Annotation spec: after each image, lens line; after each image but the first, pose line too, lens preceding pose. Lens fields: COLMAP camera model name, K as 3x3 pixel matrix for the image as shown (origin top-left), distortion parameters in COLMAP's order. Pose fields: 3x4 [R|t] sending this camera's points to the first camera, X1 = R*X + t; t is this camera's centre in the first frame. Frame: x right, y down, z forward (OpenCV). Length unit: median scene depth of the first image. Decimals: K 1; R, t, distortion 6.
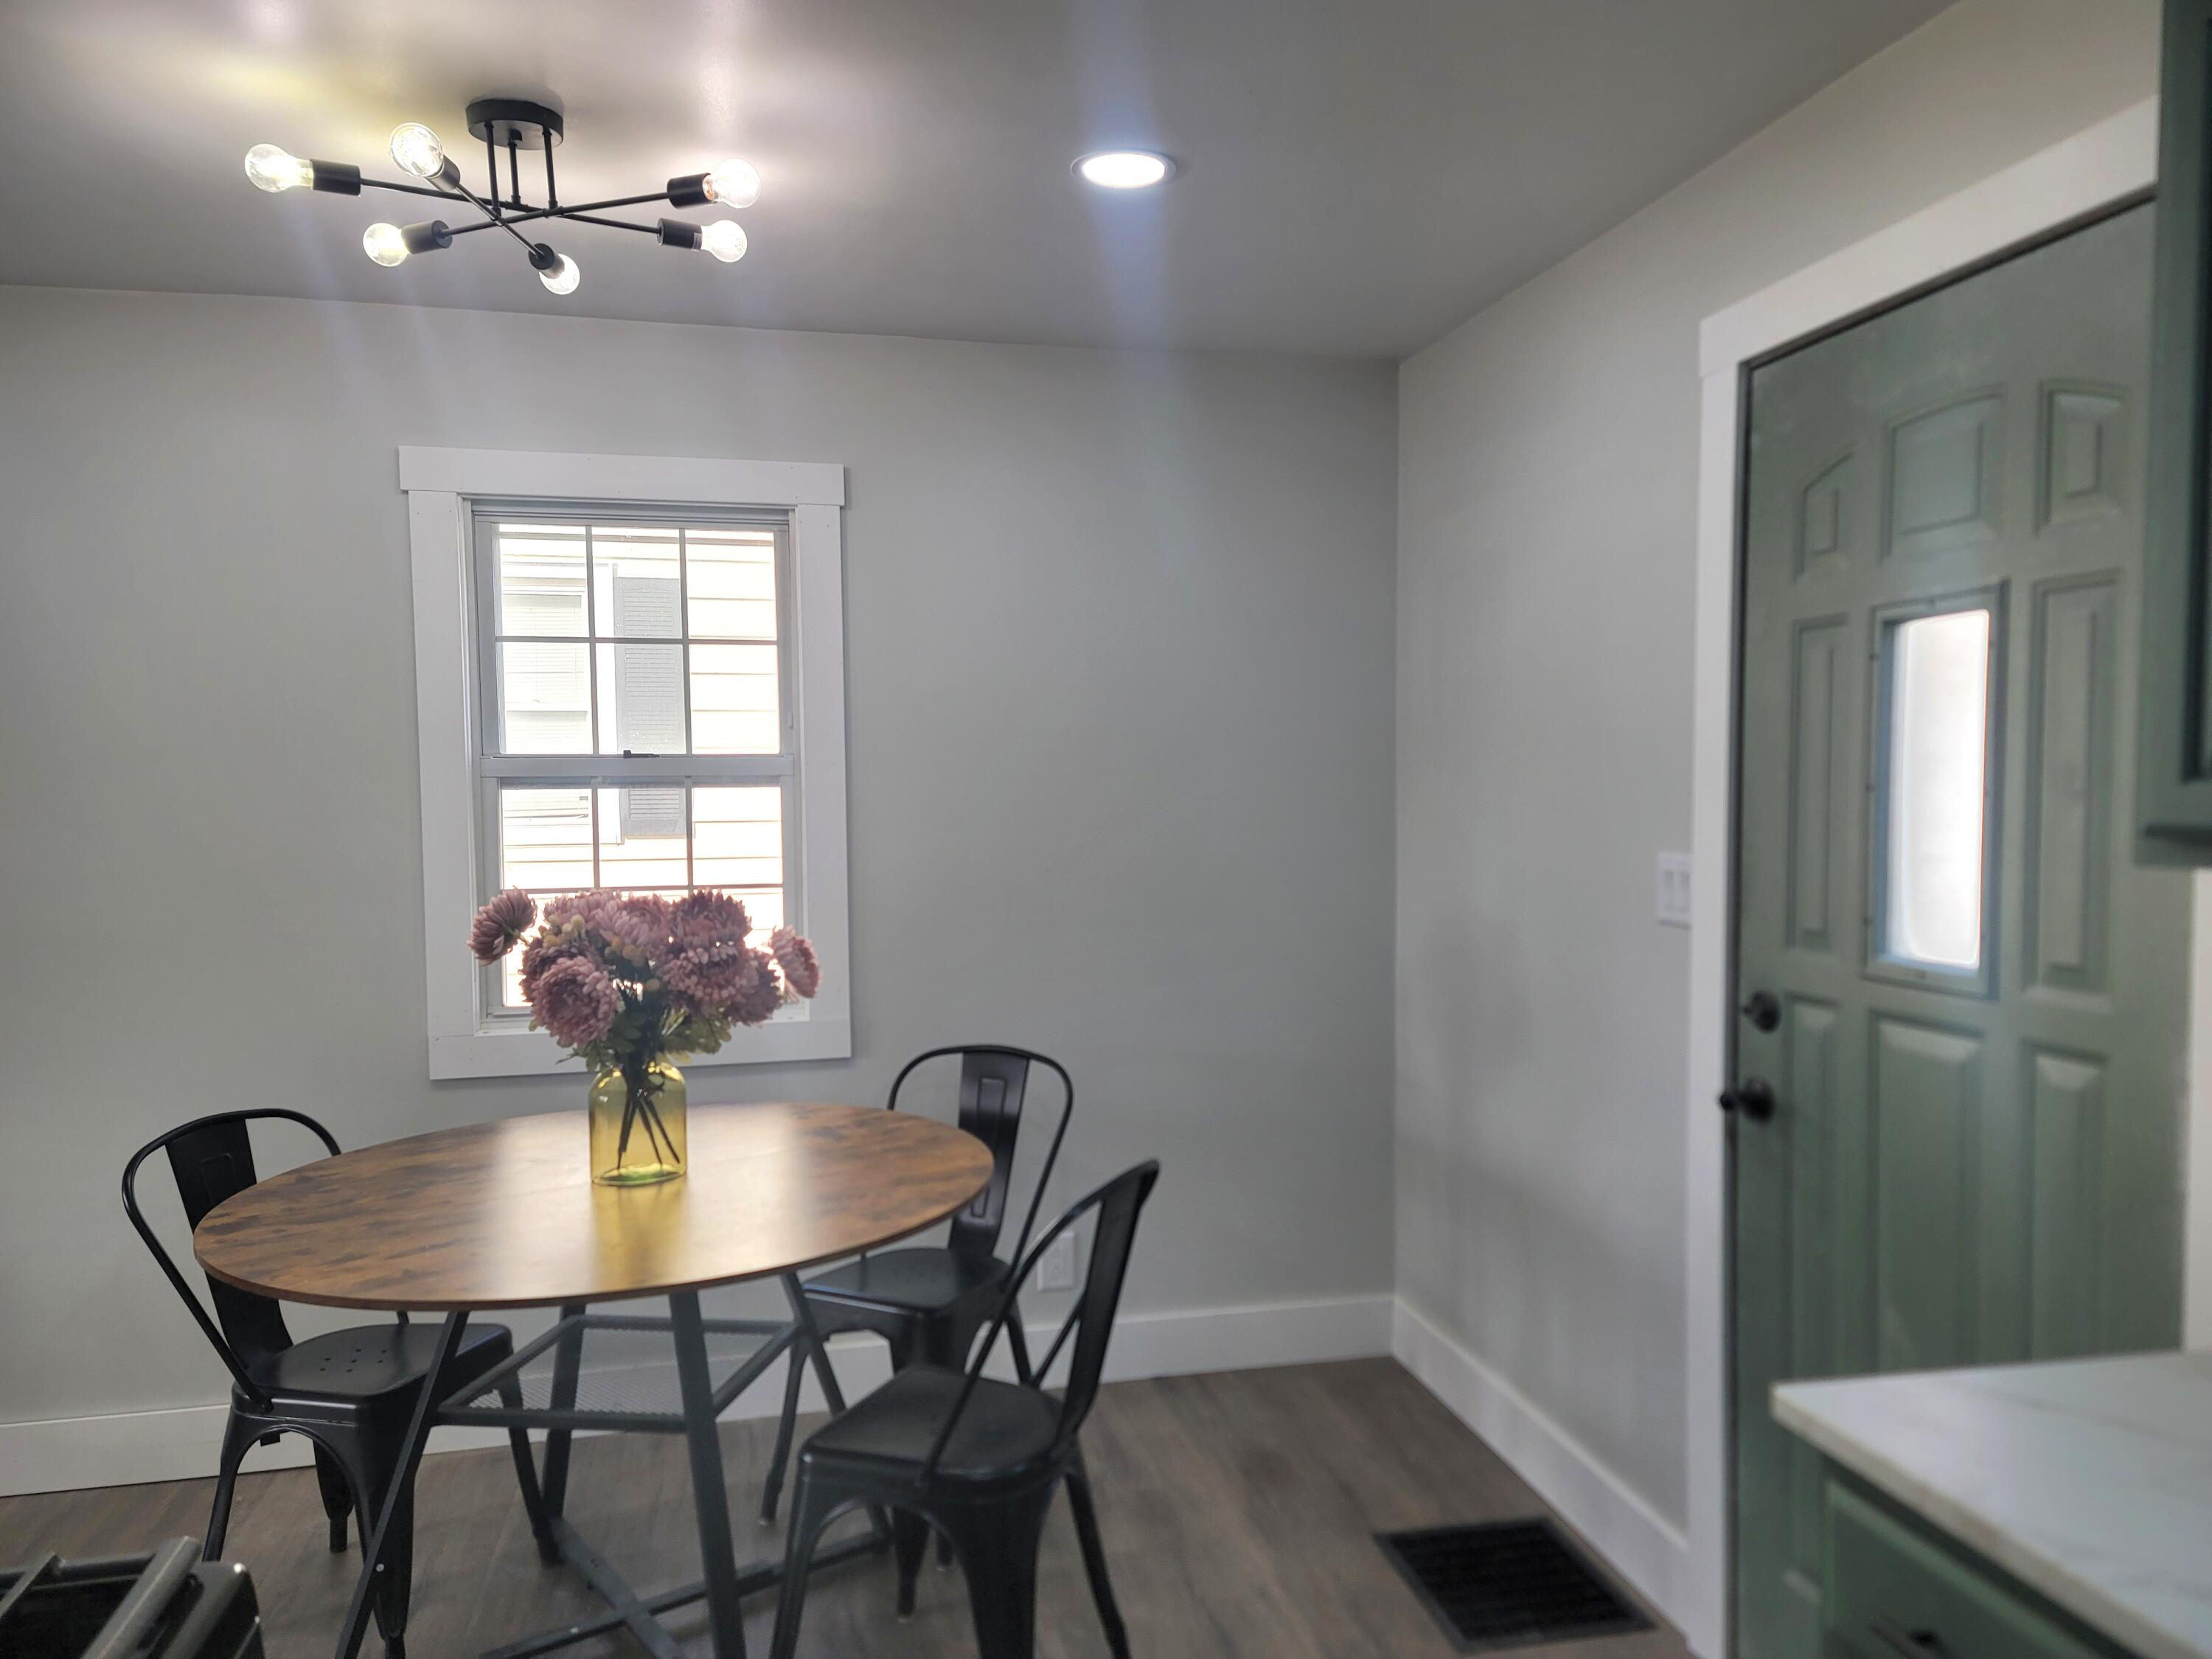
lens RADIAL K [[1616.3, 0, 1147.9], [0, 1616.3, 836.2], [0, 0, 1]] dist [0.081917, -0.051482]
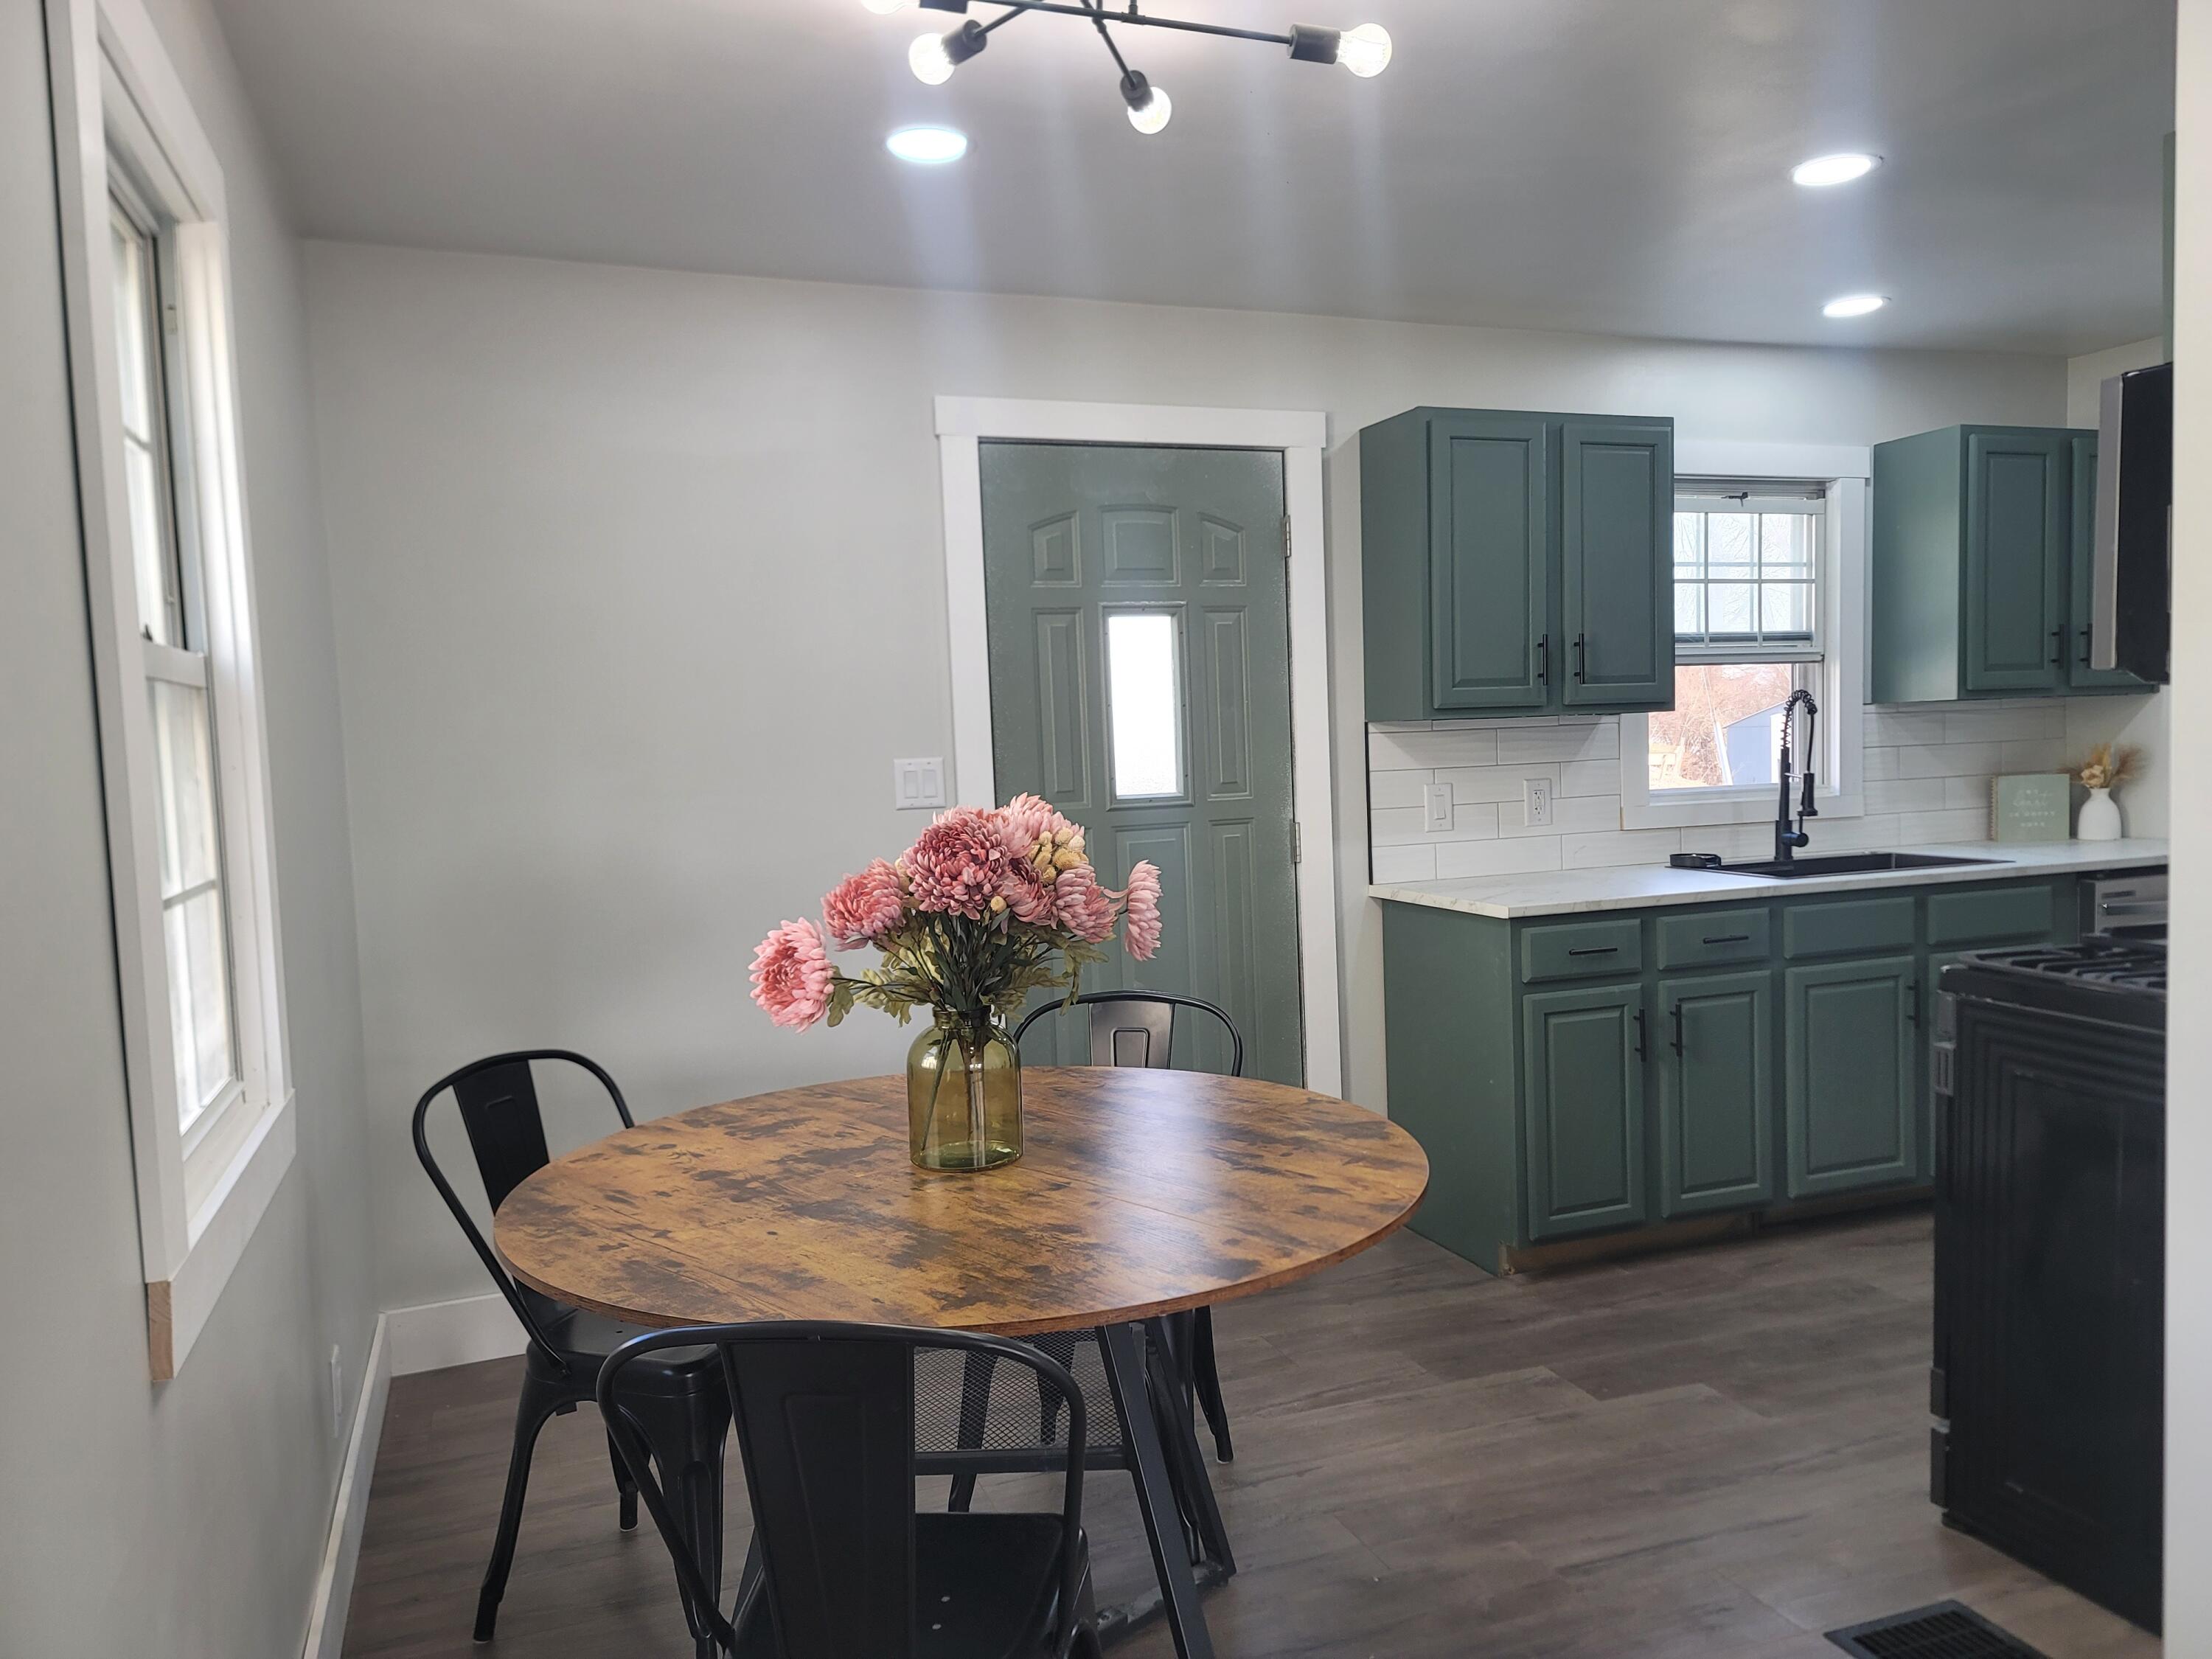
lens RADIAL K [[1616.3, 0, 1147.9], [0, 1616.3, 836.2], [0, 0, 1]] dist [0.081917, -0.051482]
pose [[-0.142281, -0.053216, 0.988395, -1.204040], [0.076592, 0.994968, 0.064596, 0.002001], [-0.986859, 0.084894, -0.137489, 1.083894]]
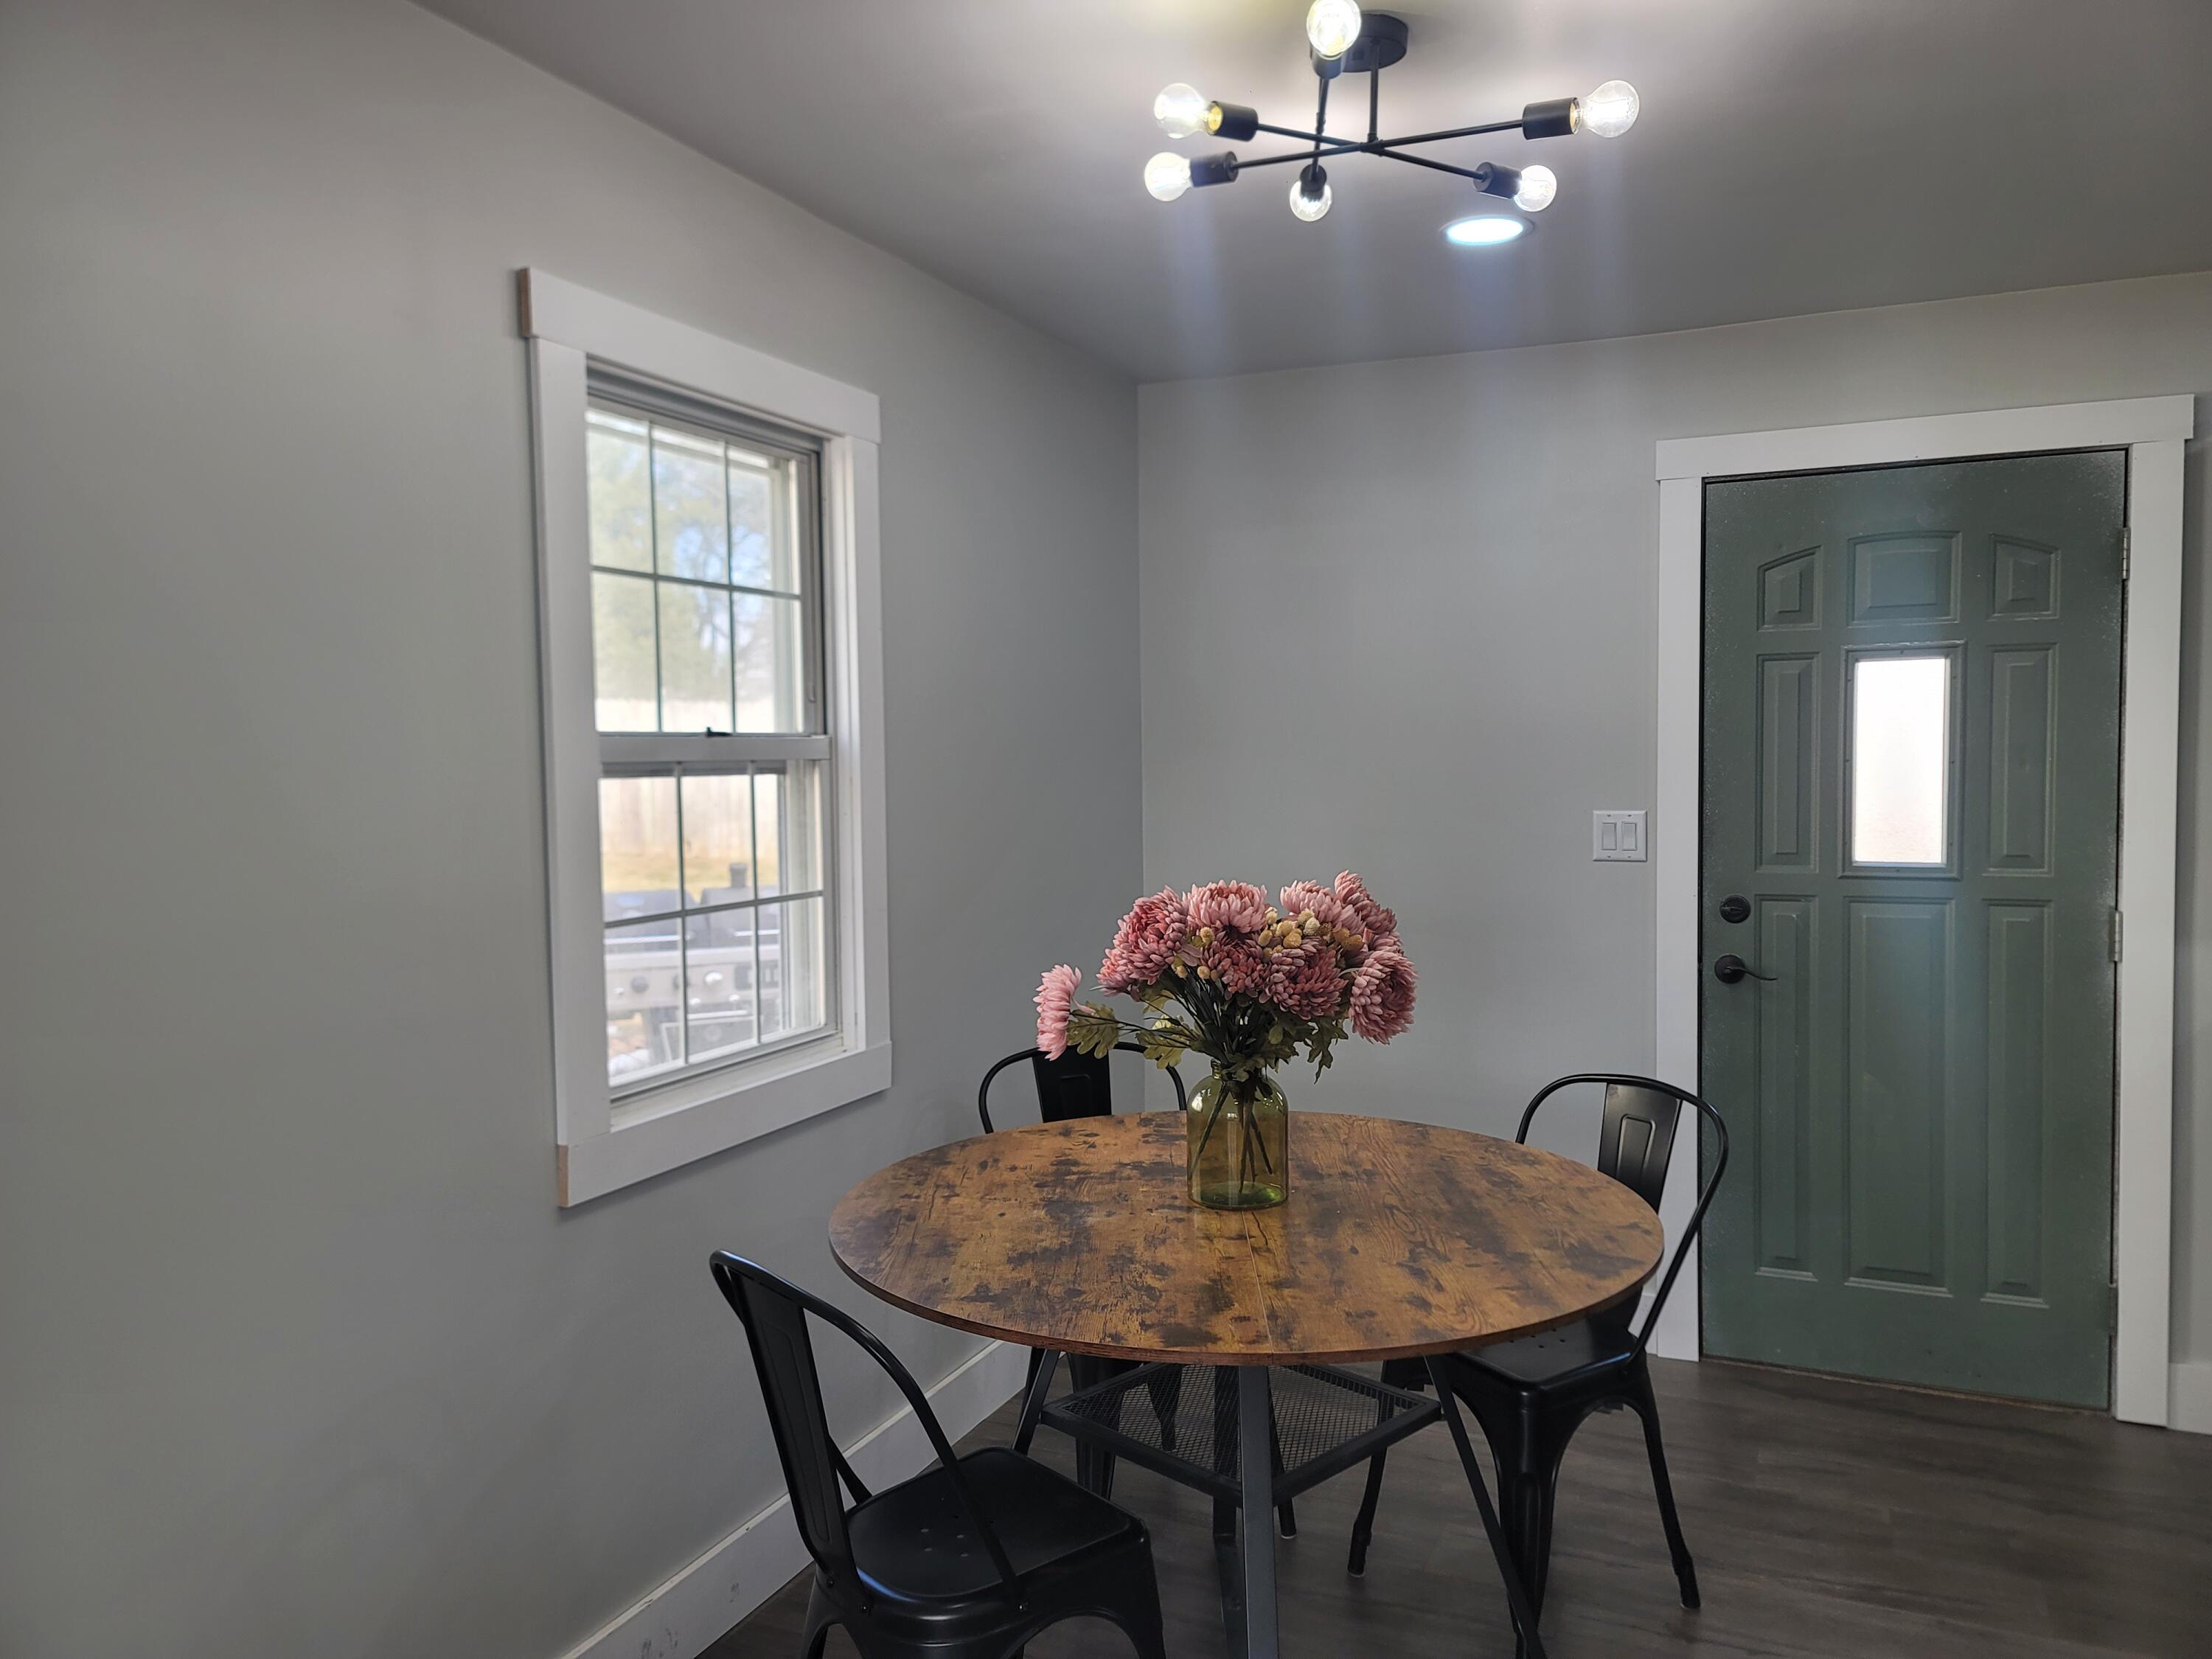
lens RADIAL K [[1616.3, 0, 1147.9], [0, 1616.3, 836.2], [0, 0, 1]] dist [0.081917, -0.051482]
pose [[0.583283, -0.039700, 0.811298, -1.144226], [0.038203, 0.999040, 0.021421, -0.014310], [-0.811370, 0.018499, 0.584240, 0.548132]]
